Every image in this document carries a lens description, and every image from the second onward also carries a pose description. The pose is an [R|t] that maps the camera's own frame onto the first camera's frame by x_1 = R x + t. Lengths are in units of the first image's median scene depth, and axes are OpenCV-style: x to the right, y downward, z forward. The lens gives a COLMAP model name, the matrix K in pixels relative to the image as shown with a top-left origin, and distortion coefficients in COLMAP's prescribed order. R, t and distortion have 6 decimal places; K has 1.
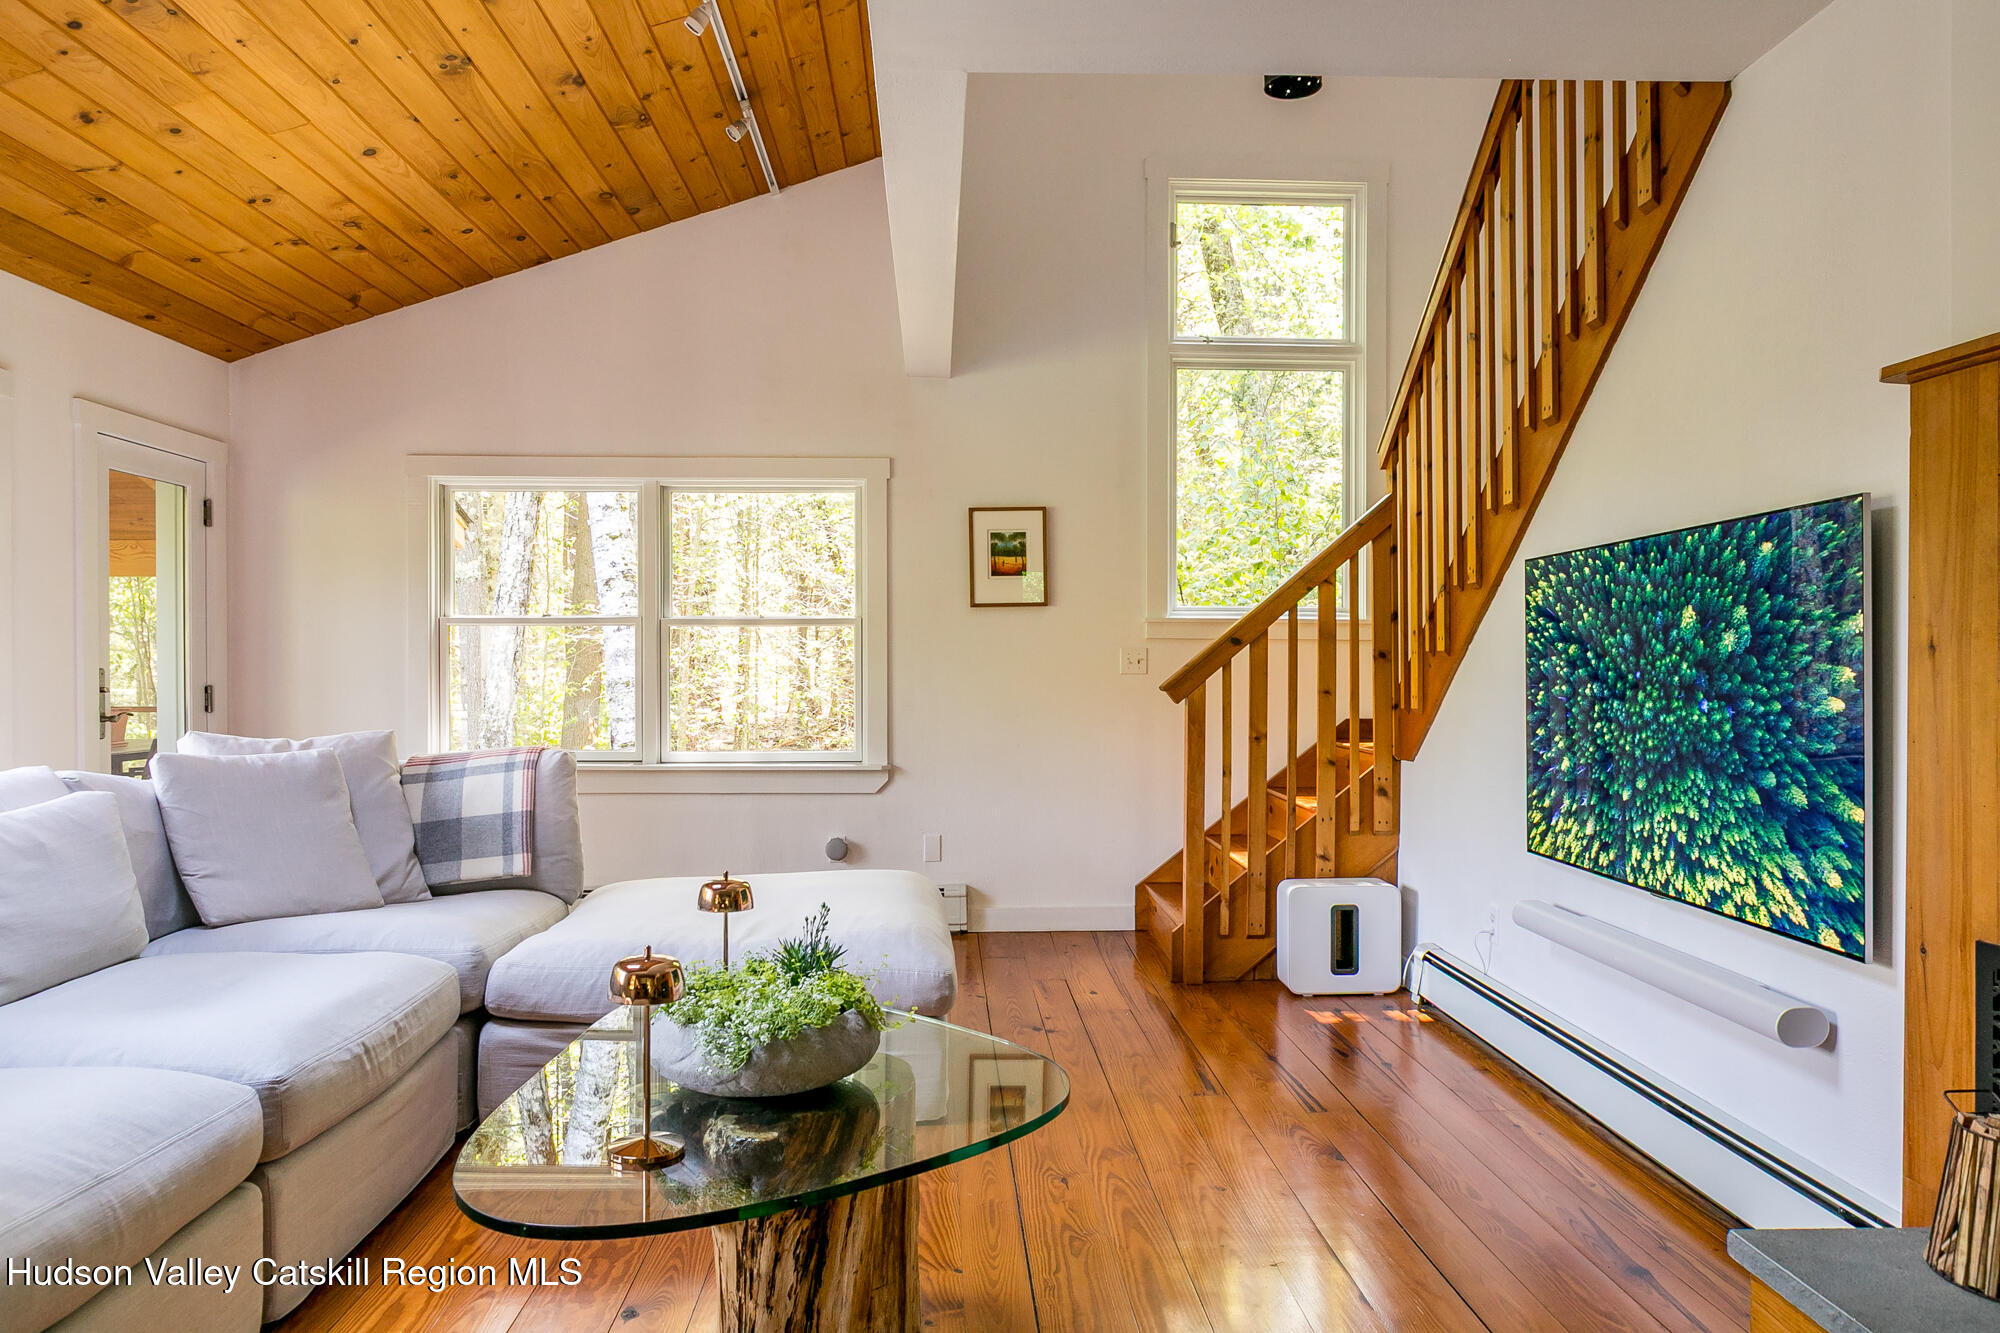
lens RADIAL K [[1334.4, 0, 1000.0], [0, 1334.4, 666.5], [0, 0, 1]] dist [-0.045302, 0.030452]
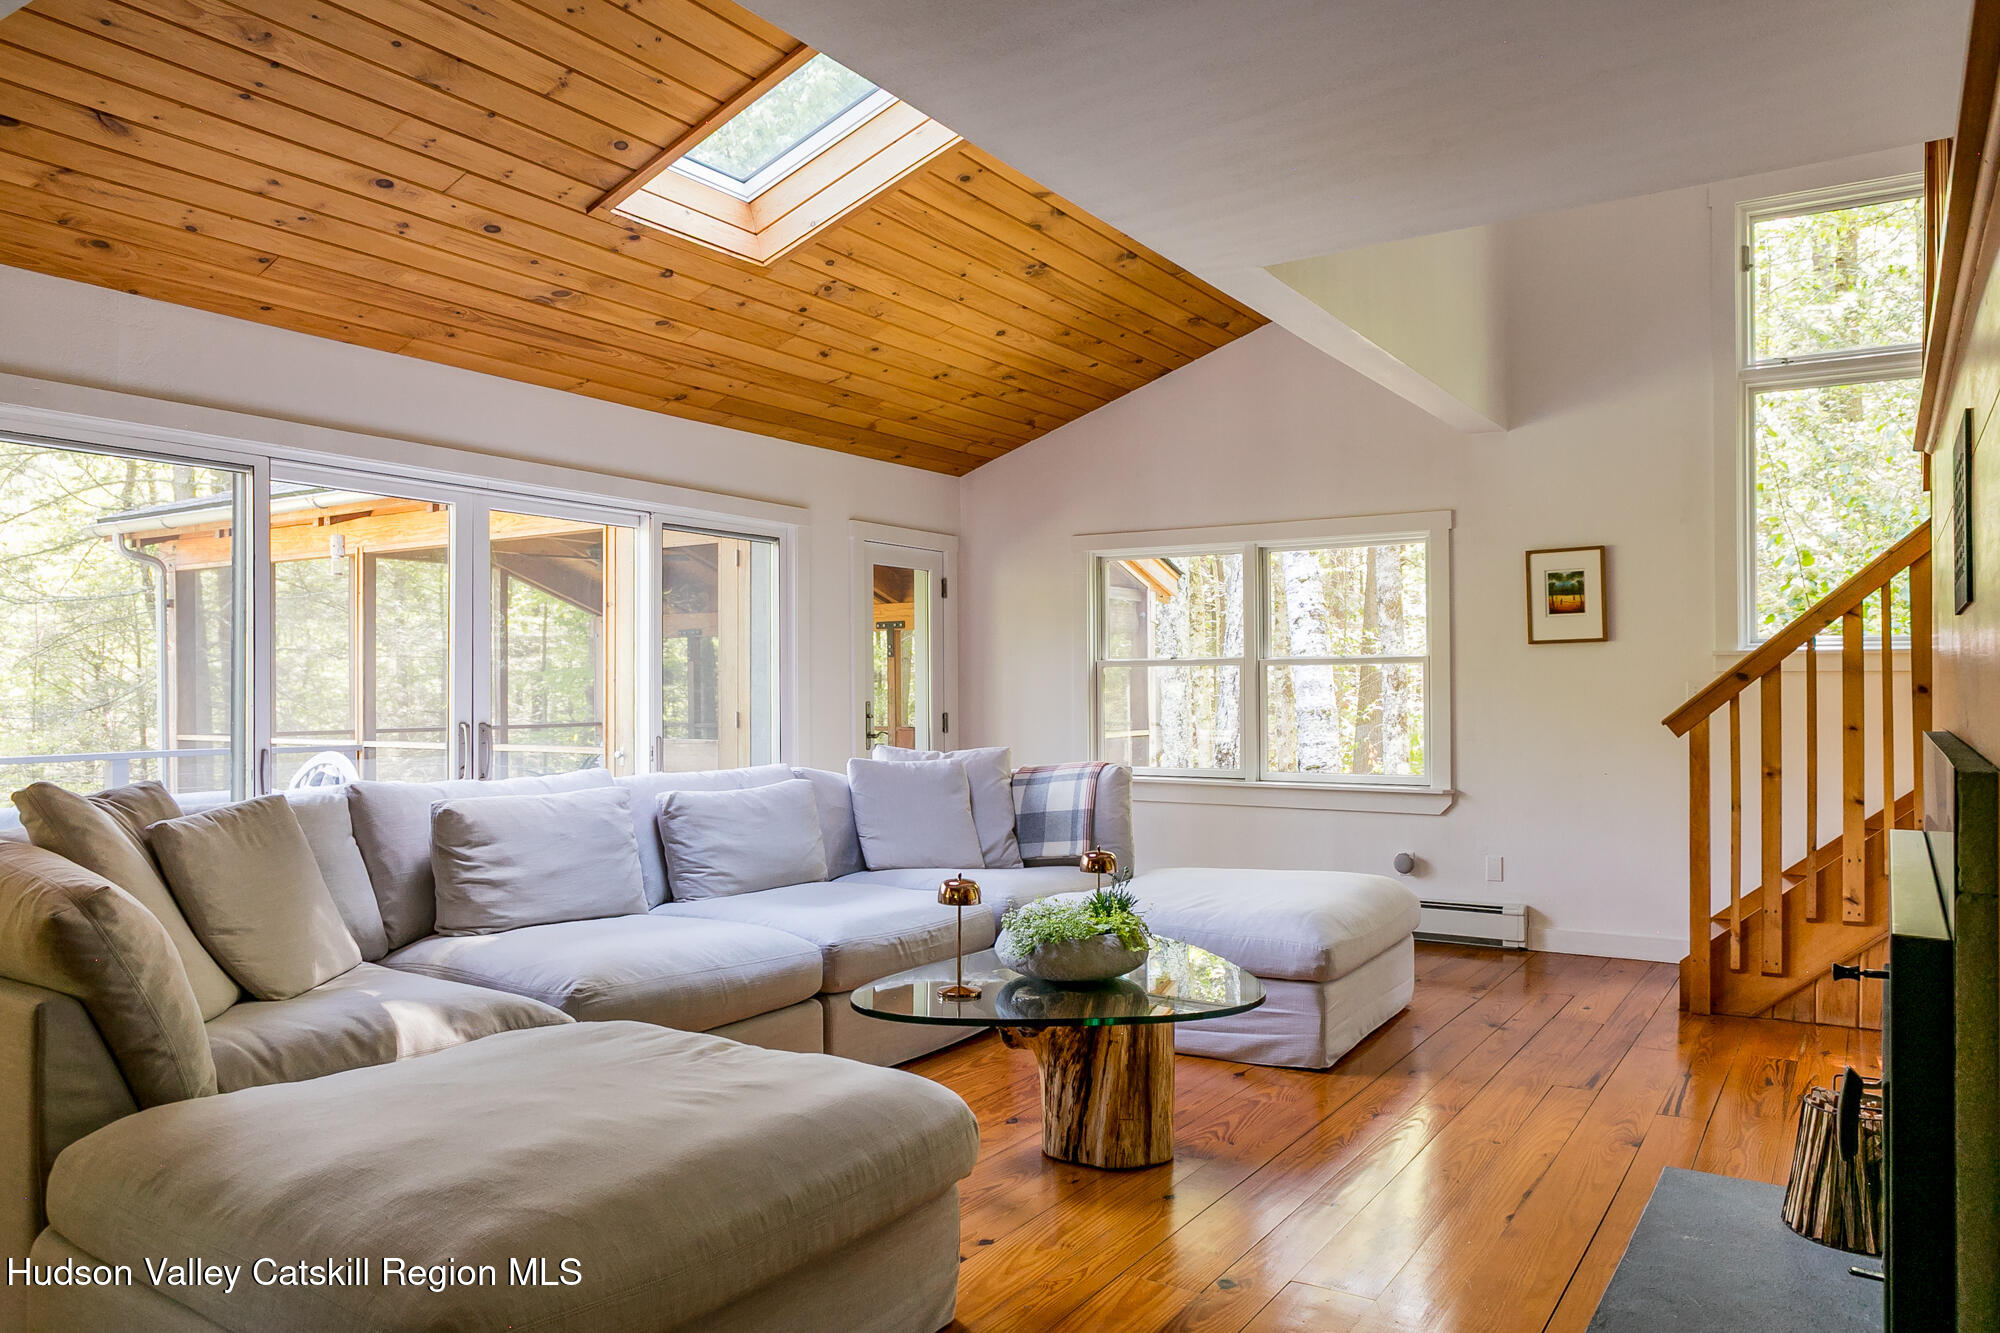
lens RADIAL K [[1391.7, 0, 1000.0], [0, 1391.7, 666.5], [0, 0, 1]] dist [-0.028332, 0.000872]
pose [[0.815670, -0.012468, -0.578383, 0.318696], [0.002509, 0.999835, -0.018014, -0.008977], [0.578512, 0.013242, 0.815566, -0.170635]]
